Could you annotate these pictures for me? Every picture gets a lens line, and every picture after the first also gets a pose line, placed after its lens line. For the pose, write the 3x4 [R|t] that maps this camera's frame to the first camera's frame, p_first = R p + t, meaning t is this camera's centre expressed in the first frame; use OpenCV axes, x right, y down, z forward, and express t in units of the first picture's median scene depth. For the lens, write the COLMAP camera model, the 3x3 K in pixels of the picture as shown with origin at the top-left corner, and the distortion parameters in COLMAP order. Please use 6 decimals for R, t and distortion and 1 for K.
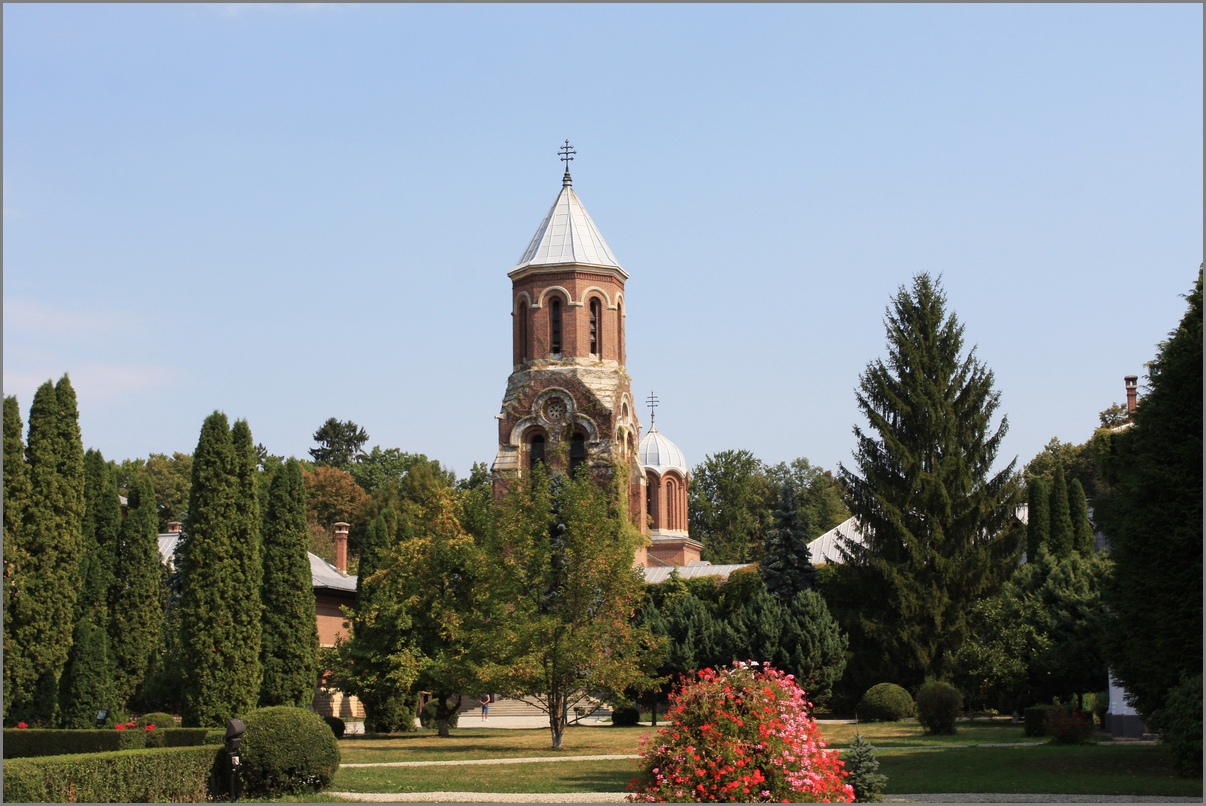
lens RADIAL K [[2034.4, 0, 602.2], [0, 2034.4, 402.7], [0, 0, 1]] dist [-0.002517, 0.000000]
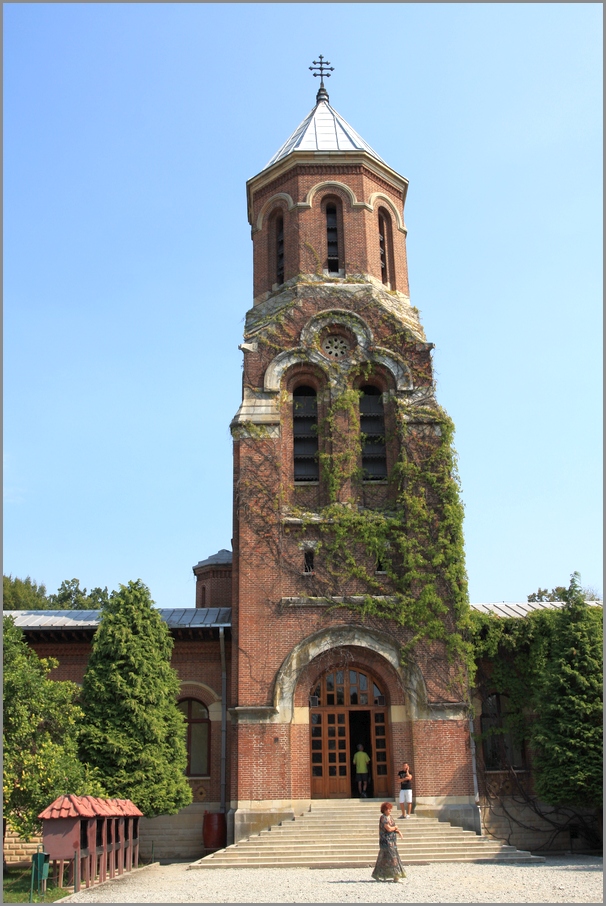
lens RADIAL K [[931.0, 0, 304.7], [0, 931.0, 454.3], [0, 0, 1]] dist [-0.047599, 0.000000]
pose [[0.962380, 0.092488, 0.255481, -0.103447], [-0.032283, 0.972544, -0.230468, 0.104182], [-0.269782, 0.213550, 0.938943, 0.736178]]
